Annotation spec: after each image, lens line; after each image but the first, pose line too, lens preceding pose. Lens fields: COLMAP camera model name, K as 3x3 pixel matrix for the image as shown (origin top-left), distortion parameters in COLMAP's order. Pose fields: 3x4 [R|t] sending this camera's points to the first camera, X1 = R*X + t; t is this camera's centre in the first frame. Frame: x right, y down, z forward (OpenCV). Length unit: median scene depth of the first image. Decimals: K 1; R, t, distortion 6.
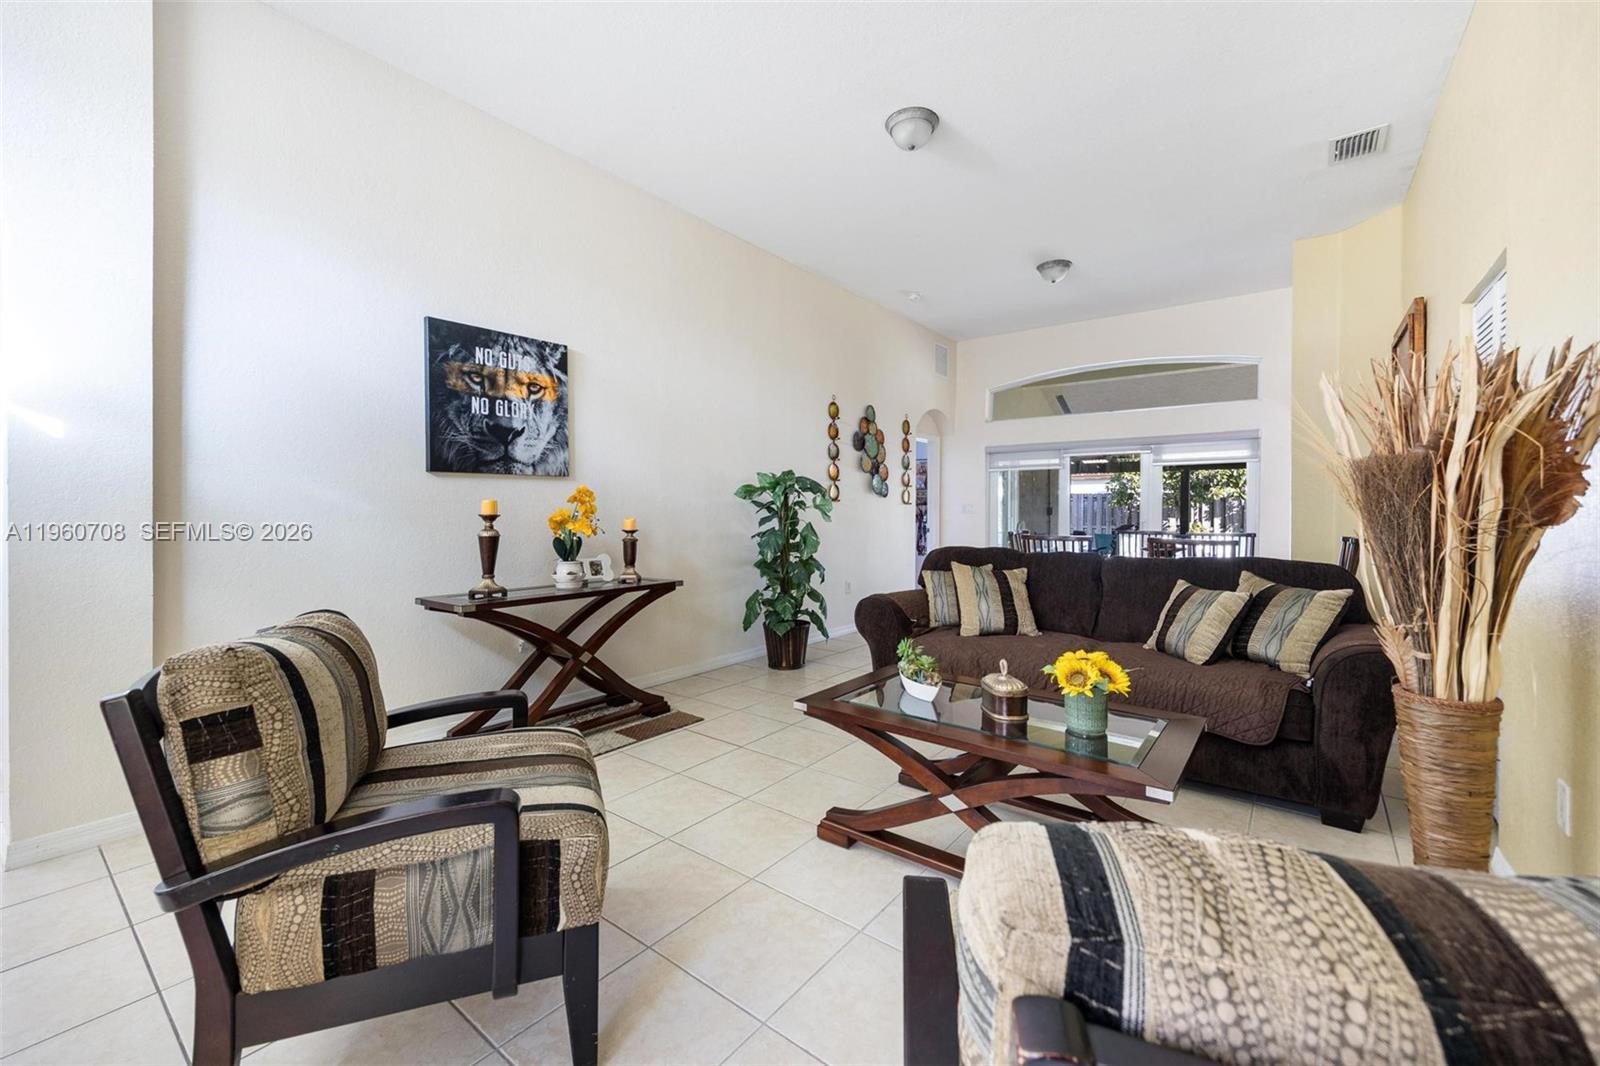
lens RADIAL K [[625.0, 0, 818.9], [0, 625.0, 510.4], [0, 0, 1]] dist [-0.000572, 0.000097]
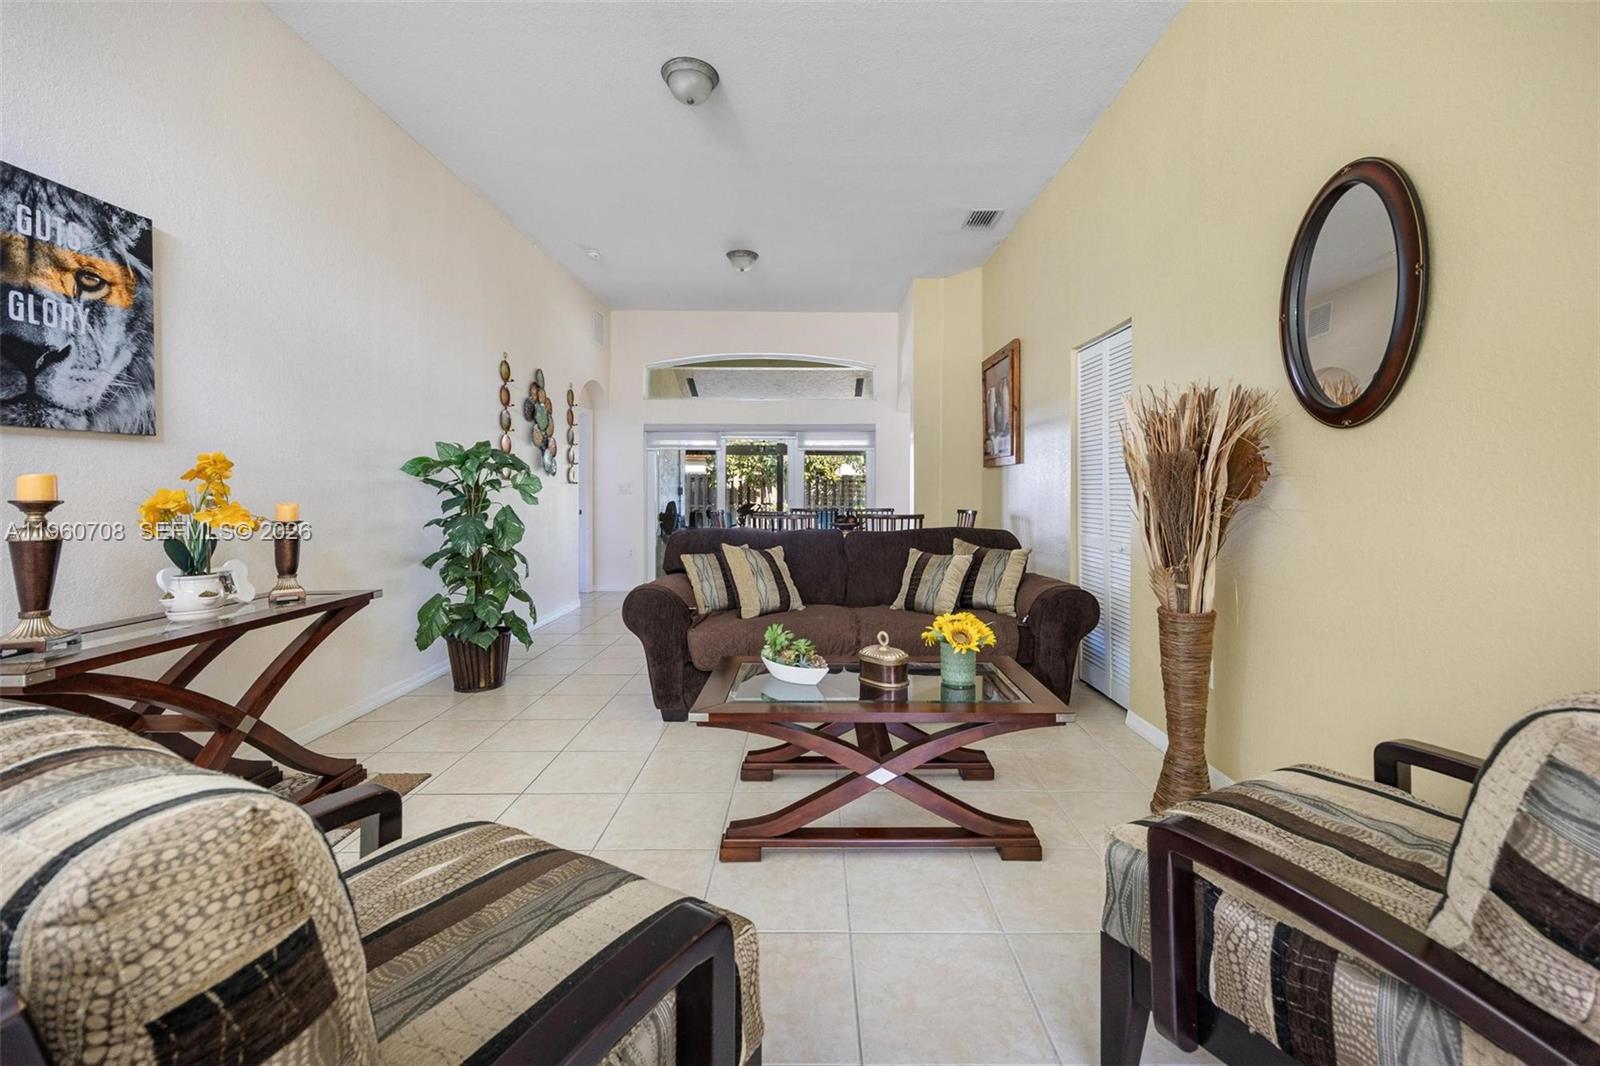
lens RADIAL K [[642.8, 0, 808.3], [0, 642.8, 489.7], [0, 0, 1]] dist [0.000746, -0.000341]
pose [[0.798599, -0.001558, 0.601861, -0.279990], [0.002043, 0.999998, -0.000123, -0.001023], [-0.601860, 0.001328, 0.798601, 0.124272]]
